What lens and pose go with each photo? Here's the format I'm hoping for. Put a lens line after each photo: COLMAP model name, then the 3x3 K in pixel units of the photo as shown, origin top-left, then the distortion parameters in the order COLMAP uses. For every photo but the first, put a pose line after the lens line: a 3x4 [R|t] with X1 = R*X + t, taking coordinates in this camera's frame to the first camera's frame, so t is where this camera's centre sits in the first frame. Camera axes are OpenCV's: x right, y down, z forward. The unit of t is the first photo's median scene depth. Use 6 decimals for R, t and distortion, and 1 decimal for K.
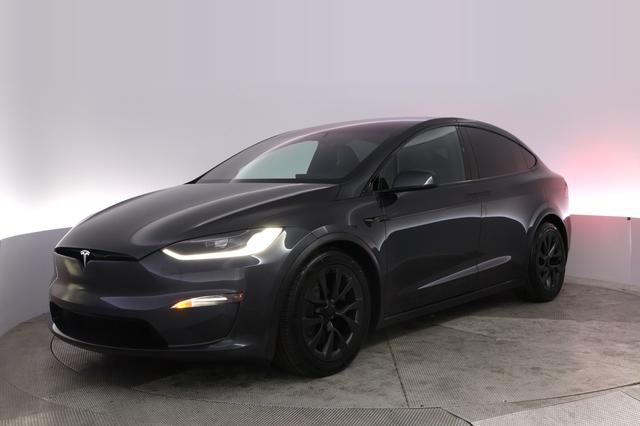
lens RADIAL K [[544.4, 0, 319.8], [0, 544.4, 209.1], [0, 0, 1]] dist [-0.010862, -0.005528]
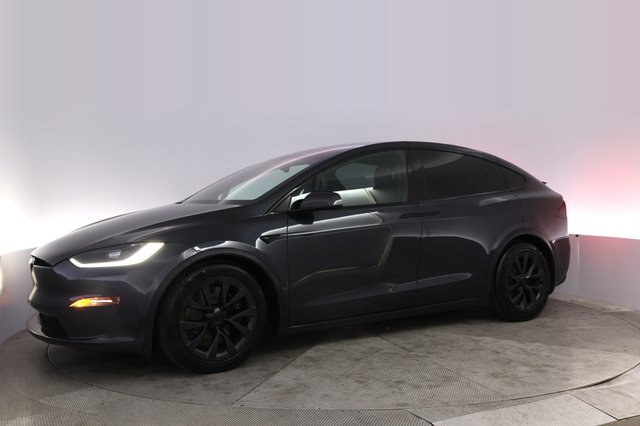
lens RADIAL K [[504.4, 0, 319.4], [0, 504.4, 218.6], [0, 0, 1]] dist [0.012173, -0.006613]
pose [[0.979509, 0.017358, -0.200653, 0.419251], [-0.018449, 0.999823, -0.003572, -0.018167], [0.200555, 0.007201, 0.979656, 0.002025]]
